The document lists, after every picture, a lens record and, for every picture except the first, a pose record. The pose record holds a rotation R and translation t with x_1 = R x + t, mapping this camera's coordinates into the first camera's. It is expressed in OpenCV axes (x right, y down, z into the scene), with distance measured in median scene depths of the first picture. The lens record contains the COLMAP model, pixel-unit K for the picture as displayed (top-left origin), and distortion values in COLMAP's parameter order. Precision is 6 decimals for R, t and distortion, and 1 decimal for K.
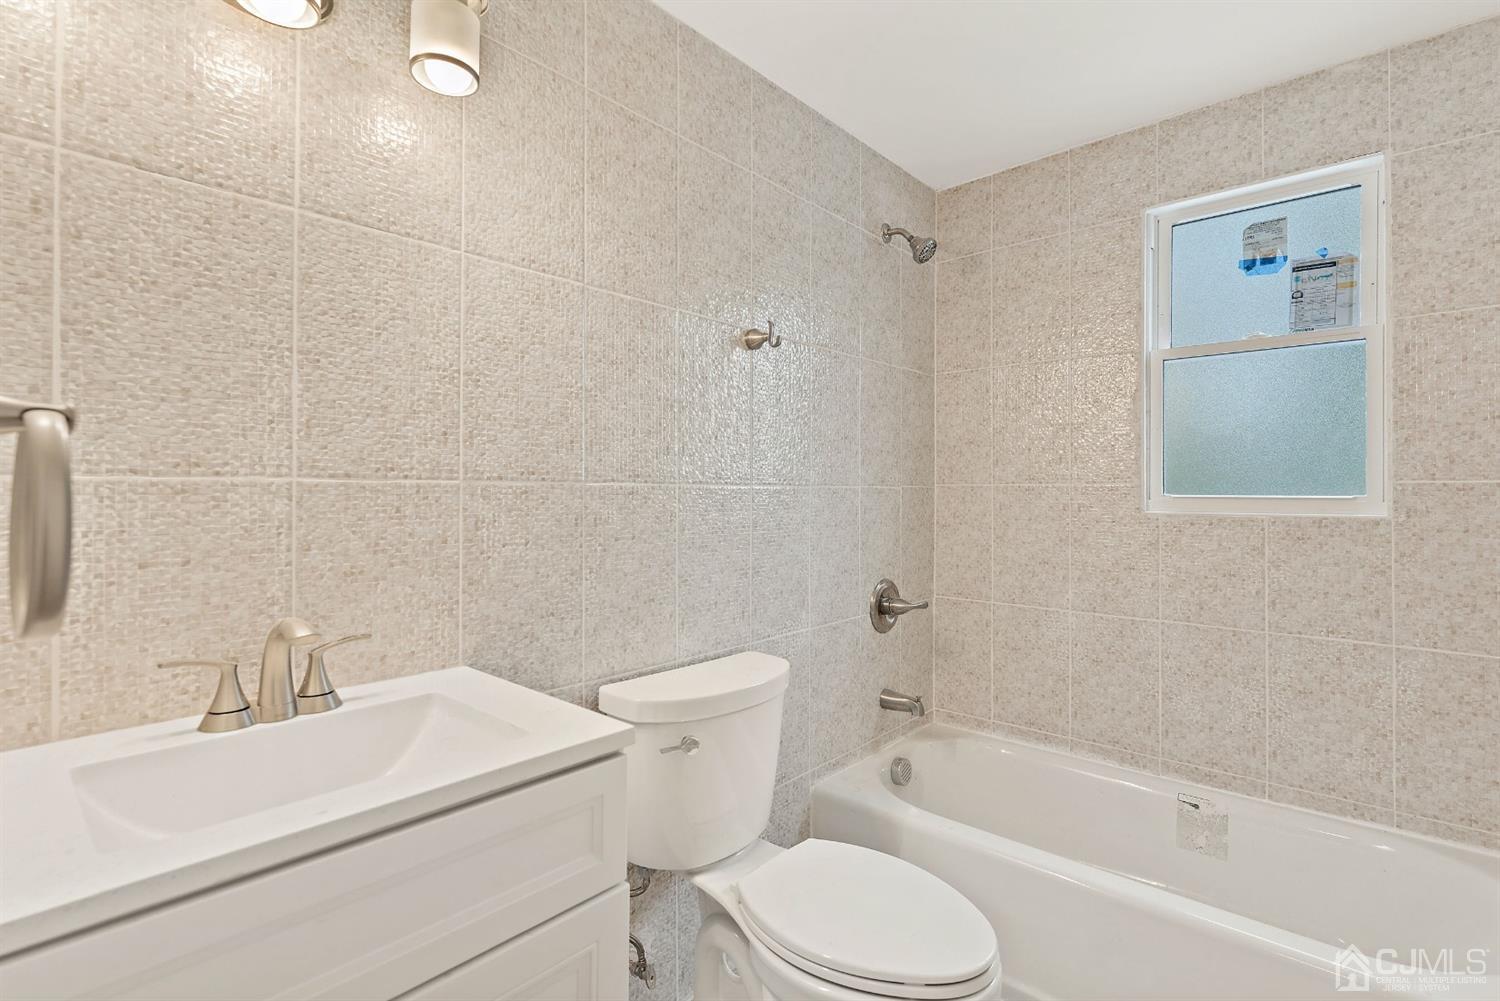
lens RADIAL K [[682.9, 0, 758.6], [0, 682.9, 489.0], [0, 0, 1]] dist [0.003846, -0.001227]
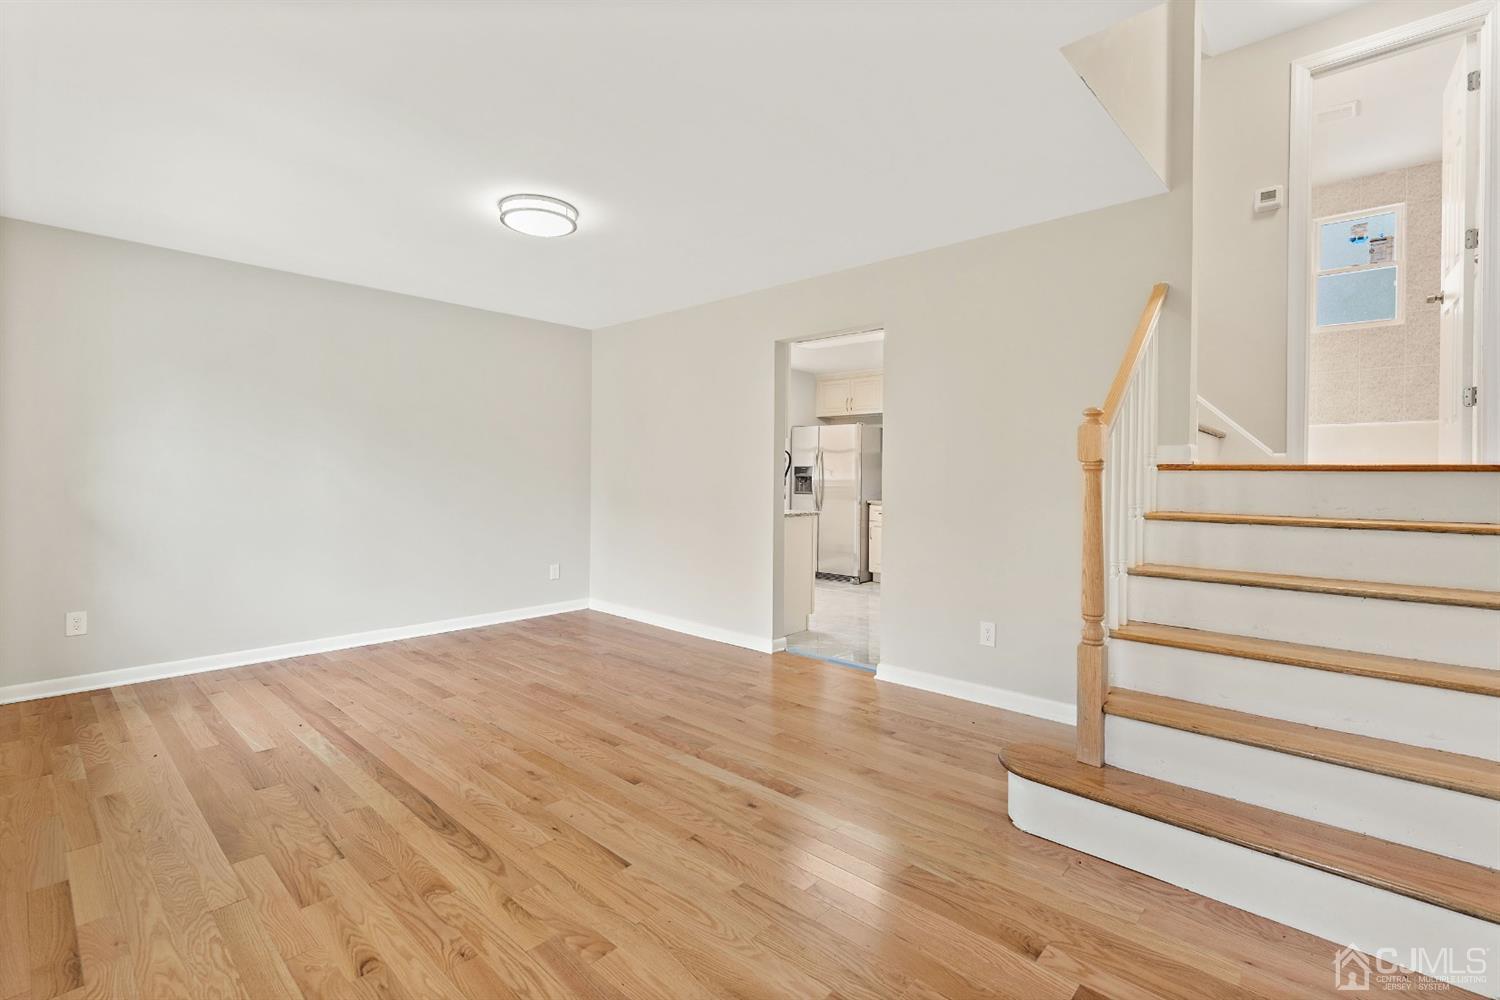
lens RADIAL K [[682.9, 0, 761.0], [0, 682.9, 484.5], [0, 0, 1]] dist [0.003846, -0.001227]
pose [[0.999997, 0.002251, -0.001211, -1.541484], [-0.002232, 0.999874, 0.015722, 0.573377], [0.001246, -0.015719, 0.999876, -1.641874]]
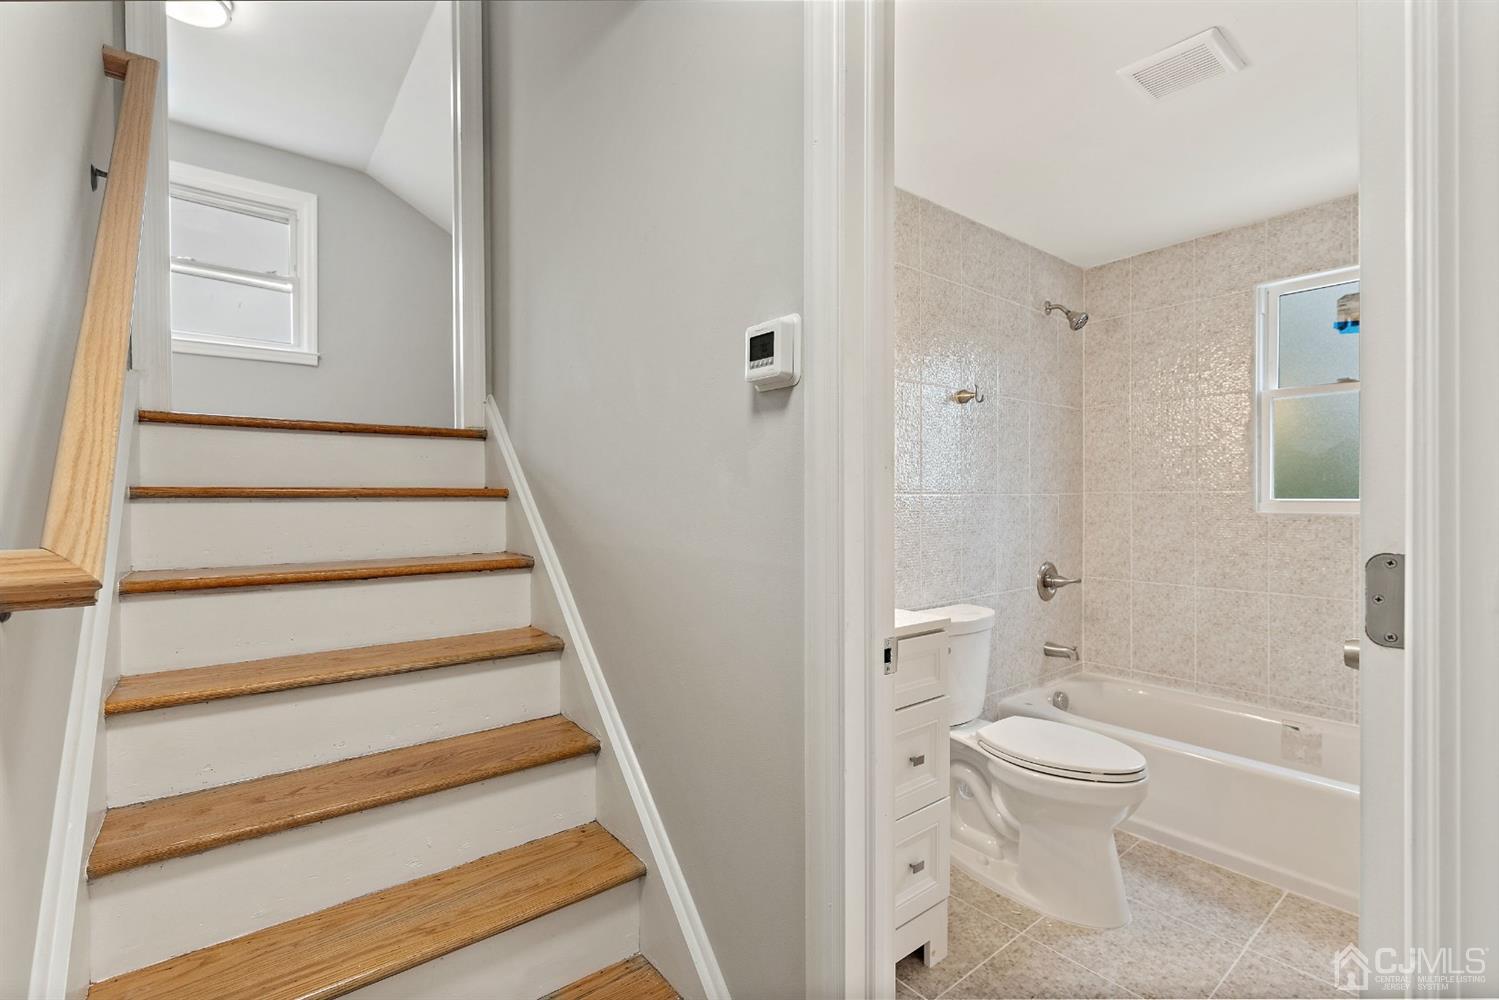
lens RADIAL K [[682.5, 0, 744.4], [0, 682.5, 501.5], [0, 0, 1]] dist [0.003846, -0.001227]
pose [[0.986974, -0.004352, -0.160820, -0.204227], [0.005660, 0.999955, 0.007678, -0.002798], [0.160779, -0.008489, 0.986954, -0.471190]]
